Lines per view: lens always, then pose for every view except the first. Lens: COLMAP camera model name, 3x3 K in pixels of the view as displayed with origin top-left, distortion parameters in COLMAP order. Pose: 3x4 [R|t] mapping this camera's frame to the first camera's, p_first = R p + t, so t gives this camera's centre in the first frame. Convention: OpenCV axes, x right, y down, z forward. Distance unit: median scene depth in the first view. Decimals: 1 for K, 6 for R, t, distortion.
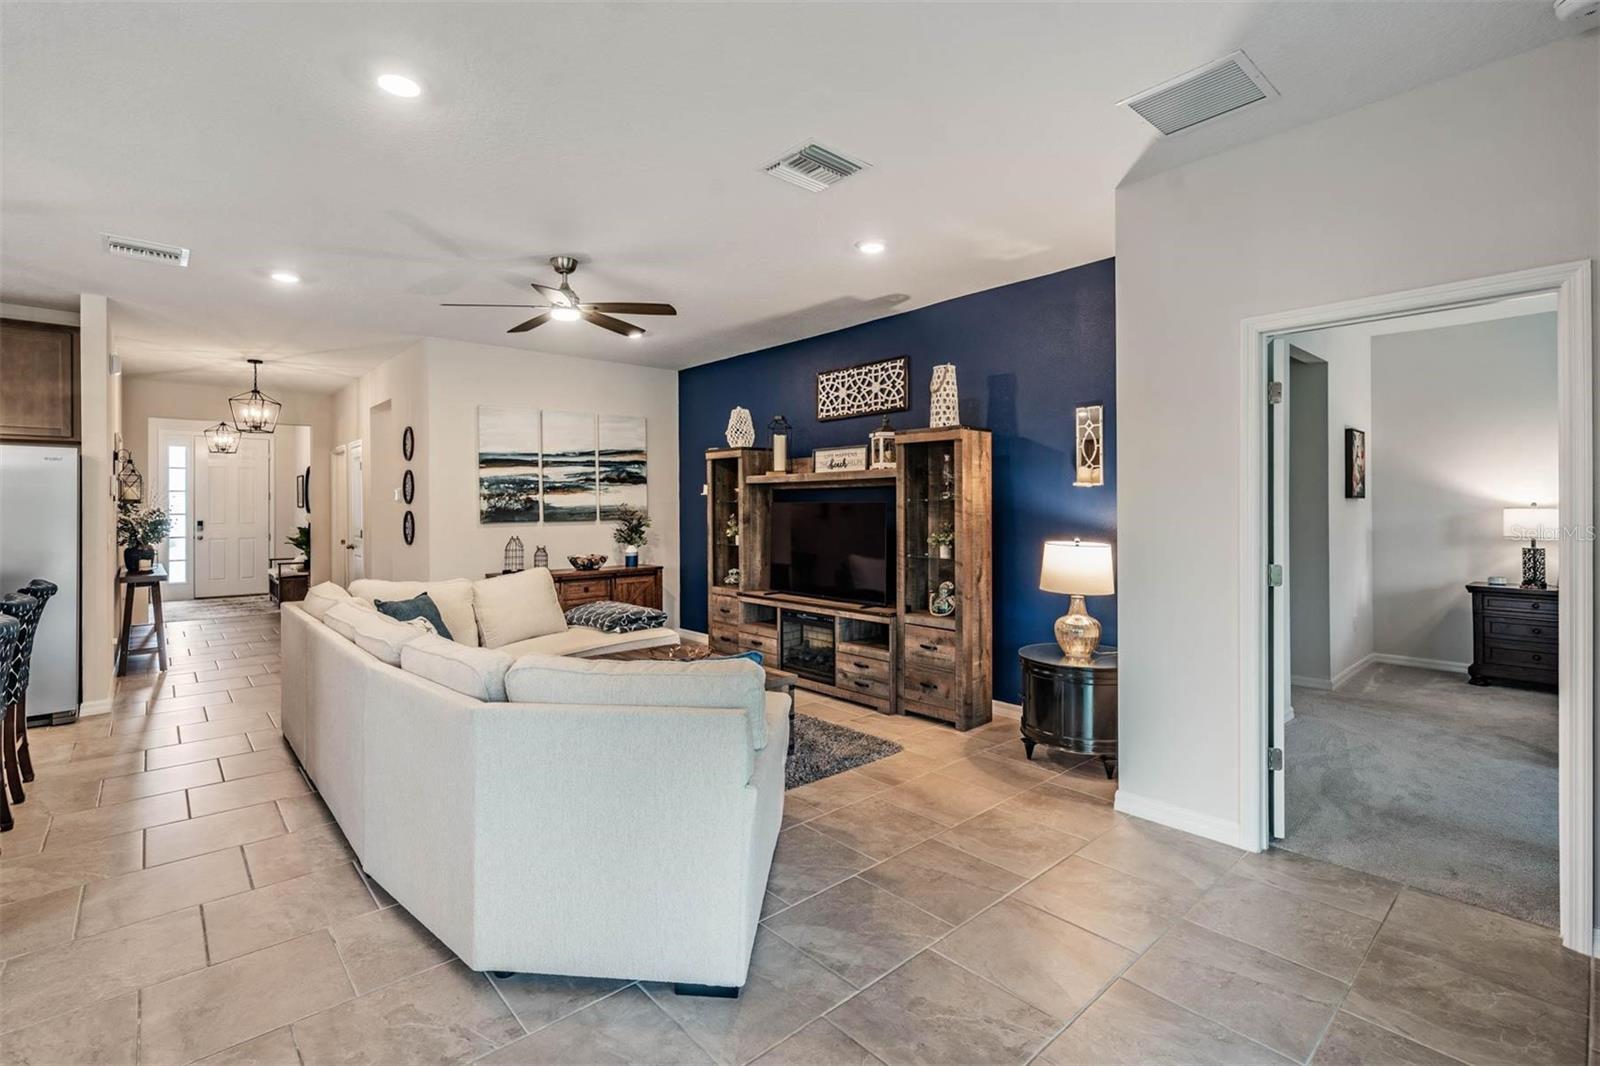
lens RADIAL K [[720.5, 0, 798.2], [0, 720.5, 506.2], [0, 0, 1]] dist [0.002147, -0.000260]
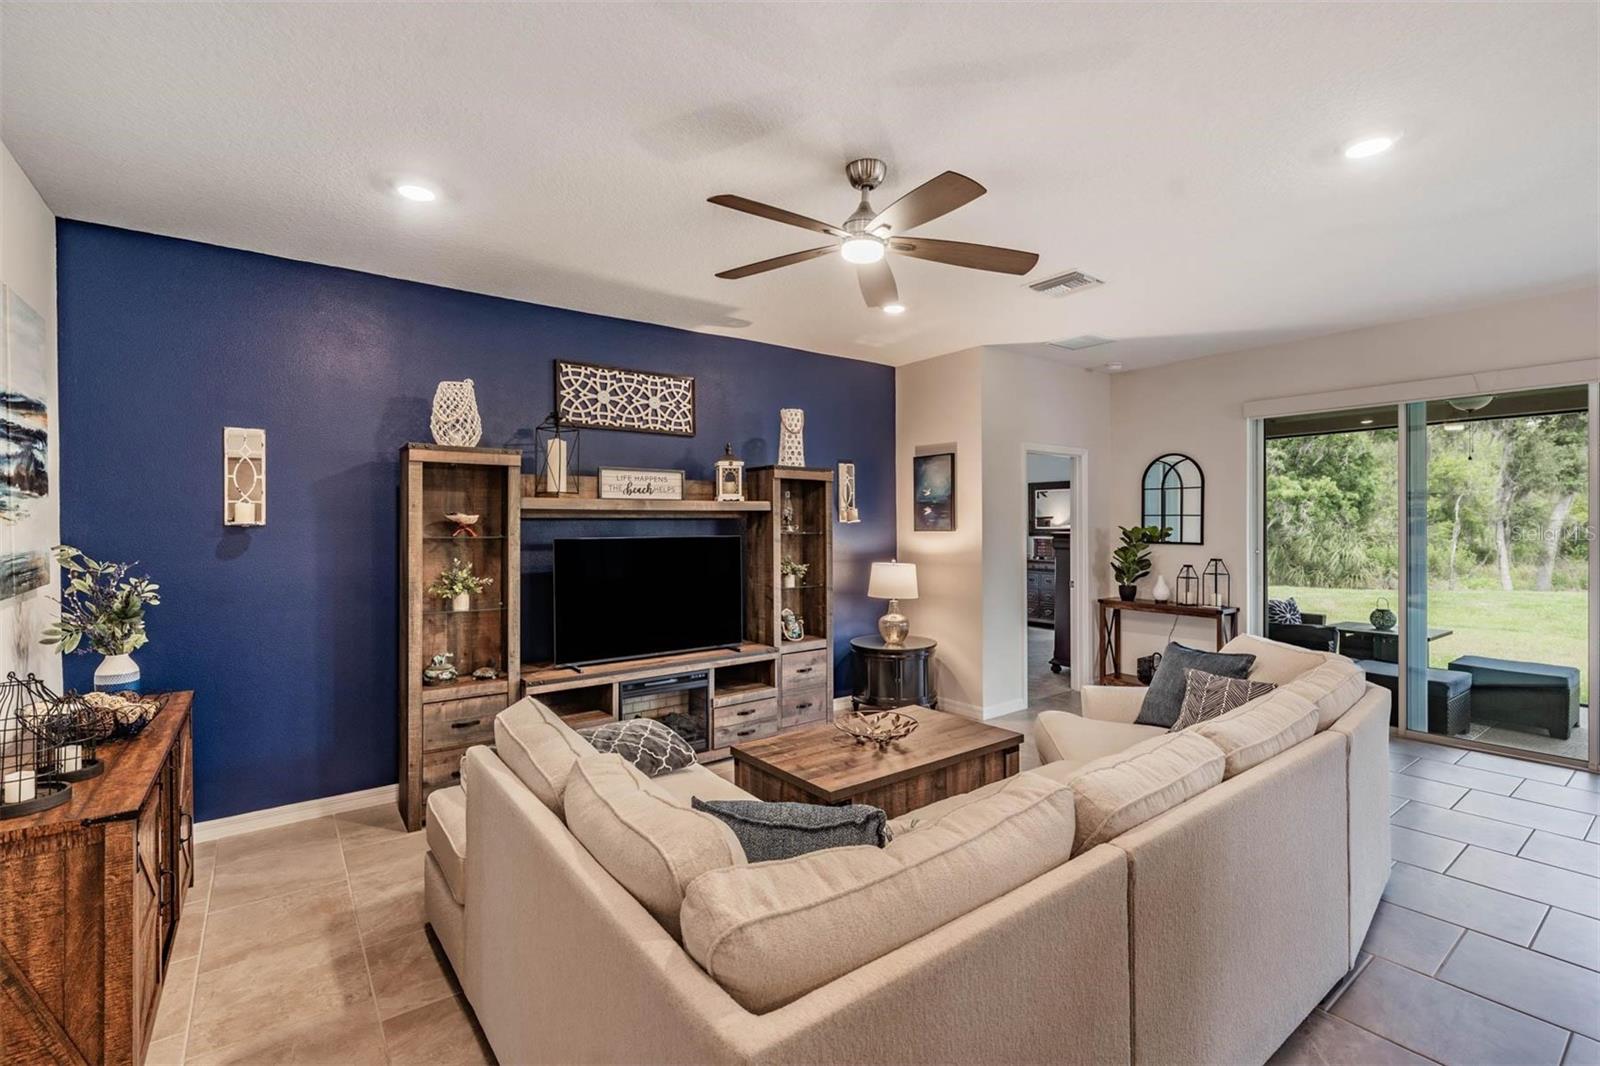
lens RADIAL K [[720.5, 0, 792.6], [0, 720.5, 526.8], [0, 0, 1]] dist [0.002147, -0.000260]
pose [[0.087377, 0.002744, 0.996172, -0.719175], [0.005531, 0.999979, -0.003240, -0.013090], [-0.996160, 0.005793, 0.087360, 0.749936]]
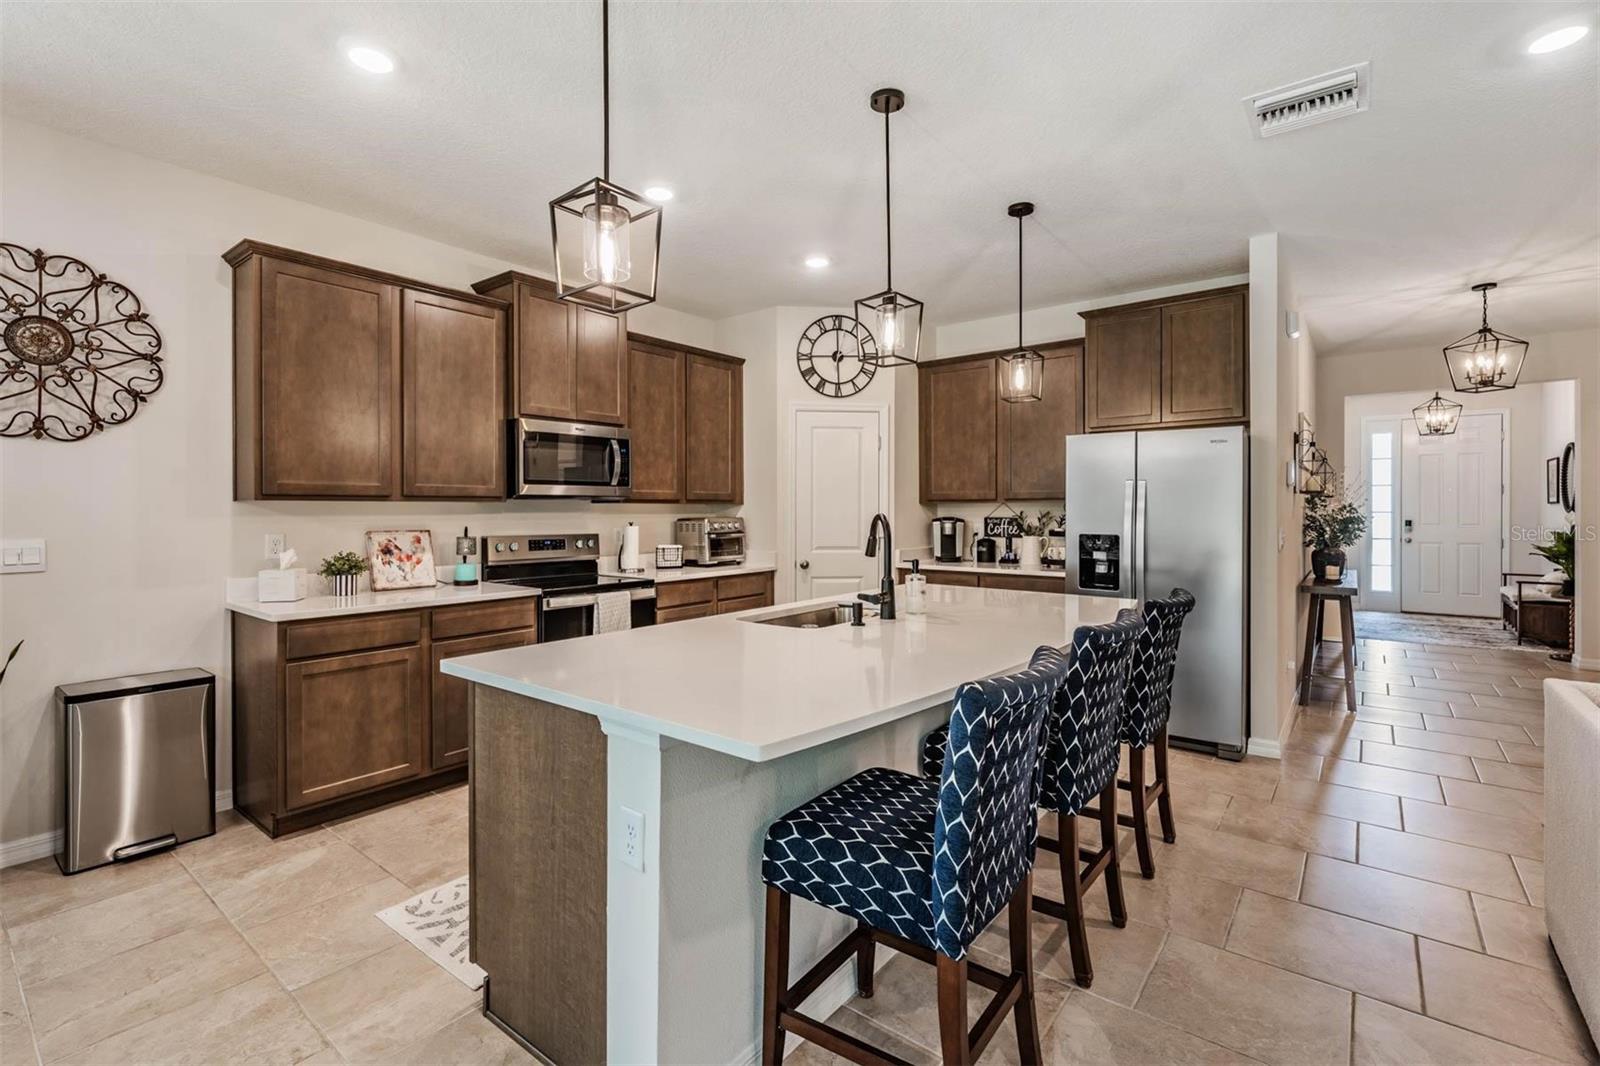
lens RADIAL K [[720.5, 0, 784.2], [0, 720.5, 512.1], [0, 0, 1]] dist [0.002147, -0.000260]
pose [[0.160142, 0.005702, -0.987077, -0.231754], [0.001808, 0.999980, 0.006070, 0.008760], [0.987092, -0.002756, 0.160129, 0.297480]]
